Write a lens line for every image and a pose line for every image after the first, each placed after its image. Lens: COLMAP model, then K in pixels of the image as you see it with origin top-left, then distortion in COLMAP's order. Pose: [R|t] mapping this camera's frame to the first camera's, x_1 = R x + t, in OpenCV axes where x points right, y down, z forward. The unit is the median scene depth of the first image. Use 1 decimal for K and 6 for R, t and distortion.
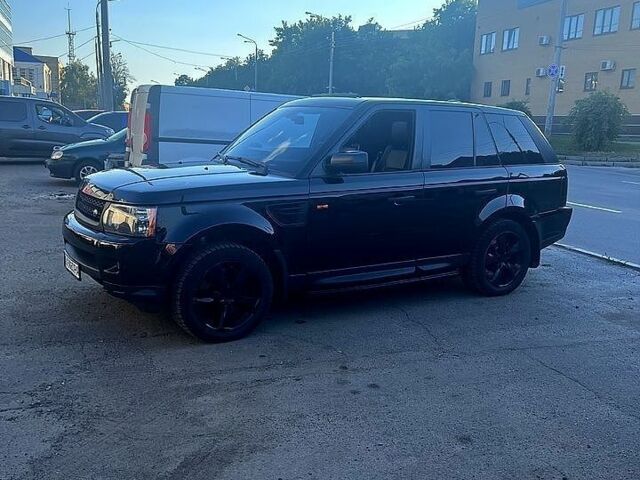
lens RADIAL K [[568.2, 0, 320.0], [0, 568.2, 240.0], [0, 0, 1]] dist [-0.008972, -0.006818]
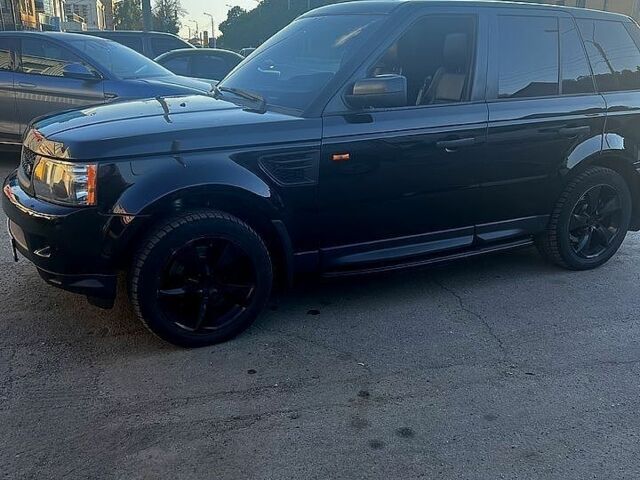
lens RADIAL K [[568.2, 0, 320.0], [0, 568.2, 240.0], [0, 0, 1]] dist [-0.008972, -0.006818]
pose [[0.995294, 0.003361, -0.096838, 0.046518], [0.007706, 0.993487, 0.113682, -0.035962], [0.096590, -0.113893, 0.988787, 0.283462]]
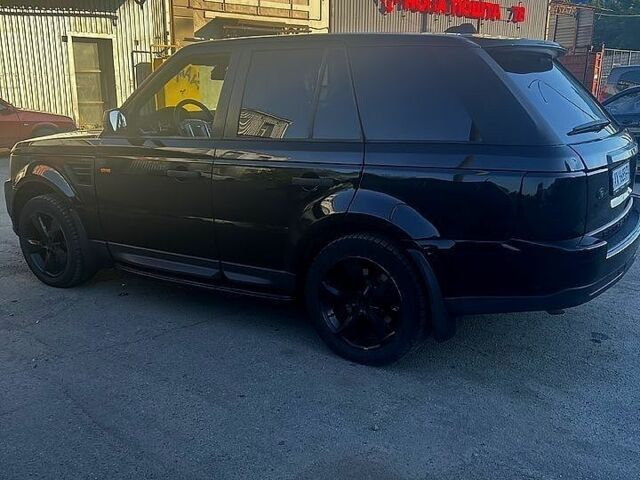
lens RADIAL K [[568.2, 0, 320.0], [0, 568.2, 240.0], [0, 0, 1]] dist [-0.008972, -0.006818]
pose [[0.571562, 0.194586, -0.797153, 0.923960], [-0.173966, 0.978128, 0.114027, -0.111003], [0.801906, 0.073504, 0.592912, 0.740368]]
